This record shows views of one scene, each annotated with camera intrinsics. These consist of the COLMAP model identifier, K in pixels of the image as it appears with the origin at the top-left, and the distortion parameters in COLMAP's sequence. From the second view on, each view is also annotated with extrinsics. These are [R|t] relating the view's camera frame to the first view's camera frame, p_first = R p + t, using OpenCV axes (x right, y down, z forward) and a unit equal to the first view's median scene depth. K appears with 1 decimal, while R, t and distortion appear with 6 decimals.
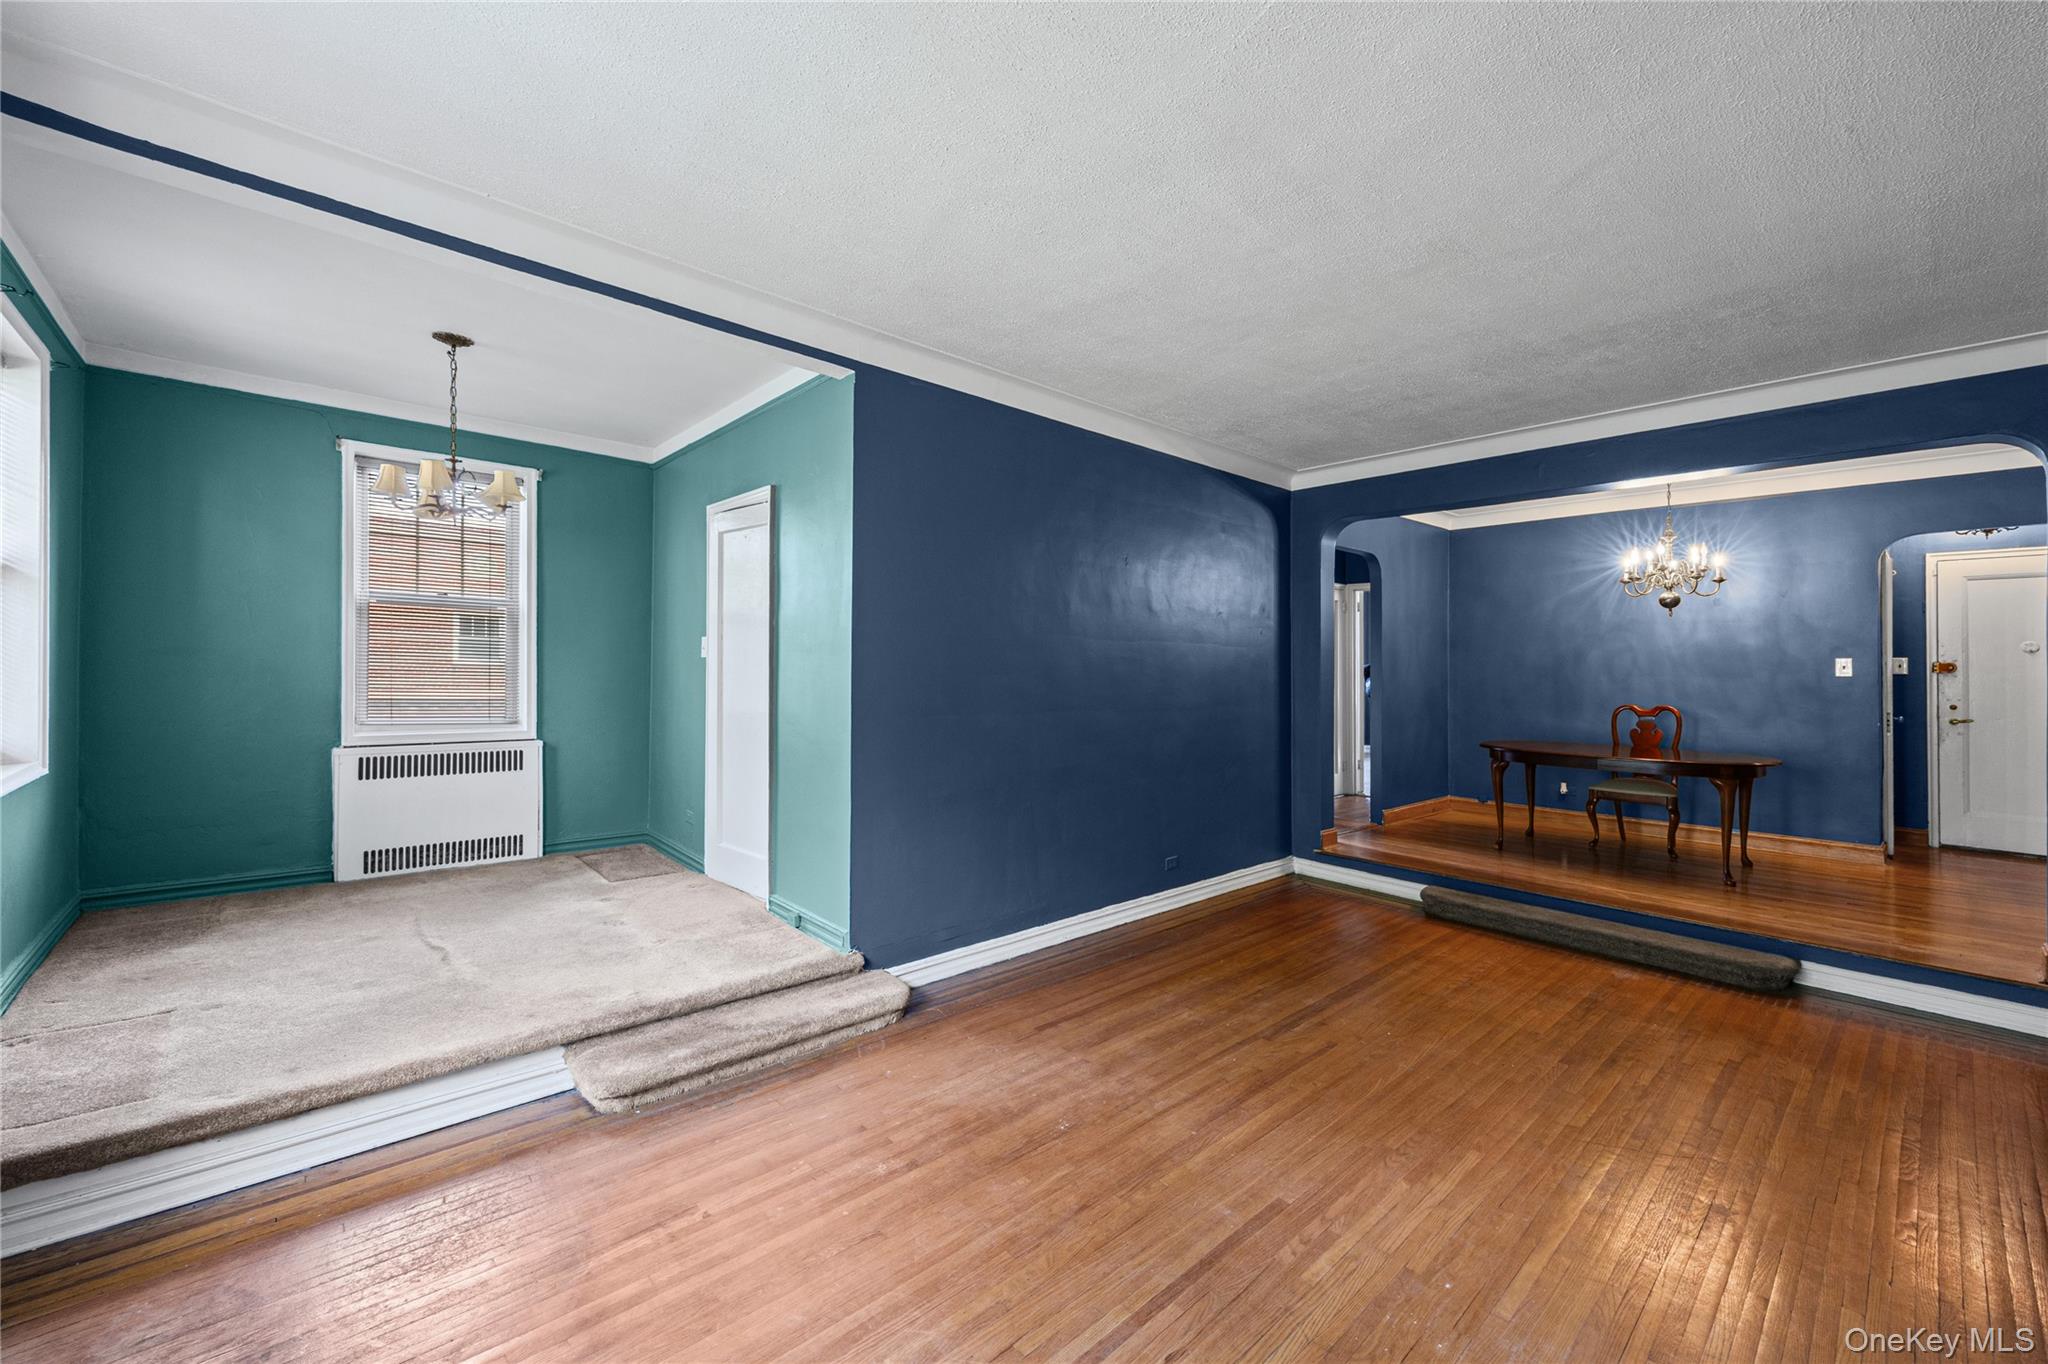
lens RADIAL K [[823.2, 0, 1015.8], [0, 823.2, 657.1], [0, 0, 1]] dist [0.008815, -0.000221]
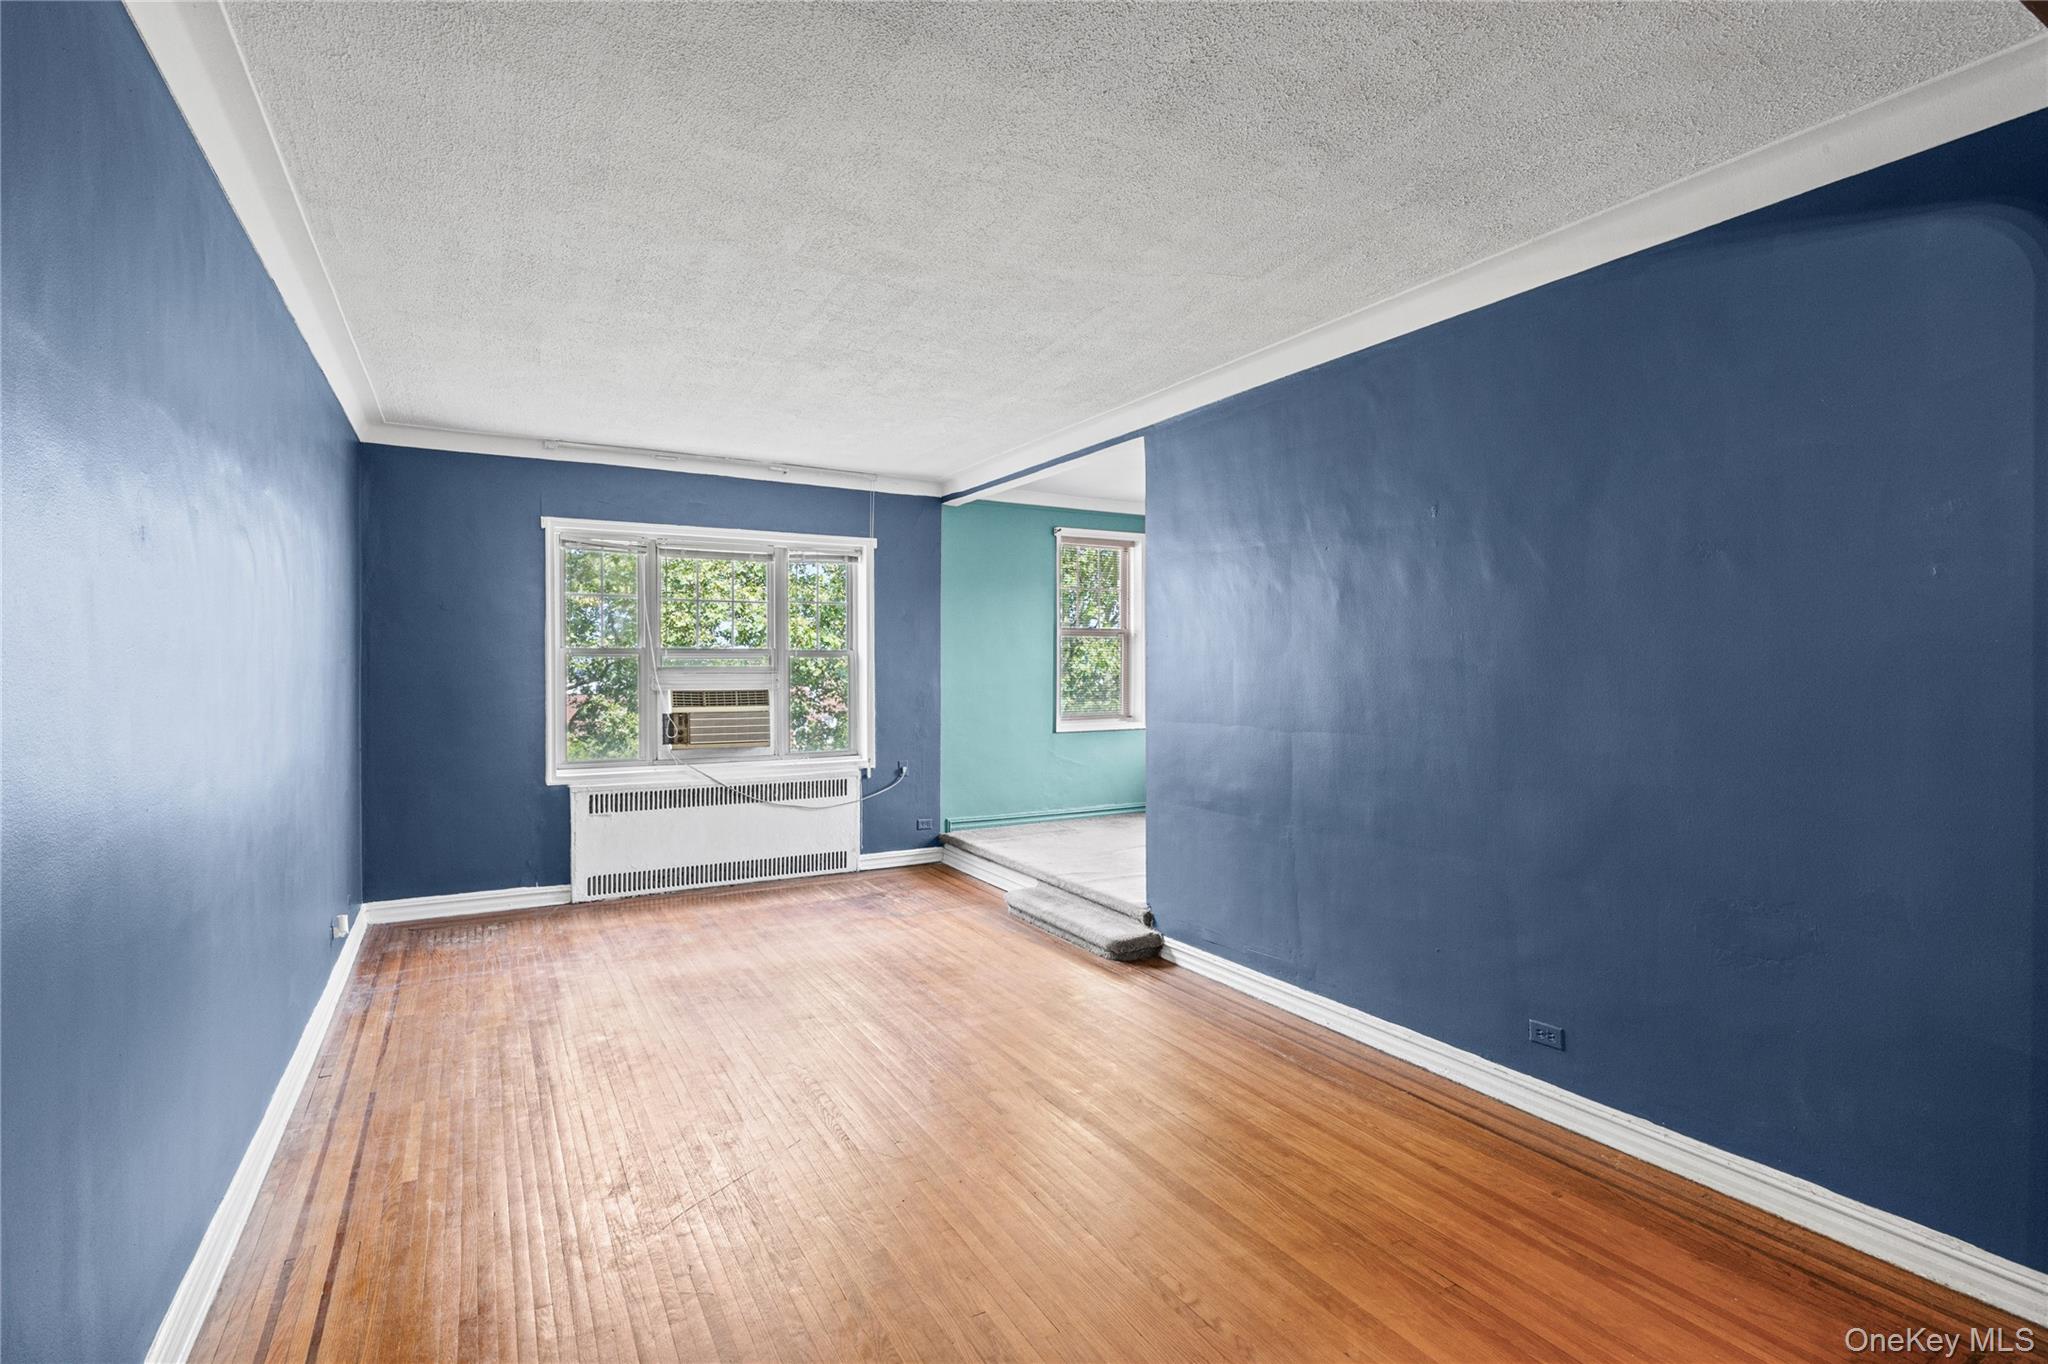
lens RADIAL K [[1001.9, 0, 1024.0], [0, 1001.9, 682.0], [0, 0, 1]] dist [-0.000254, -0.000007]
pose [[-0.227860, 0.003442, -0.973688, 1.480588], [0.011054, 0.999938, 0.000948, 0.029159], [0.973631, -0.010547, -0.227884, 1.353939]]
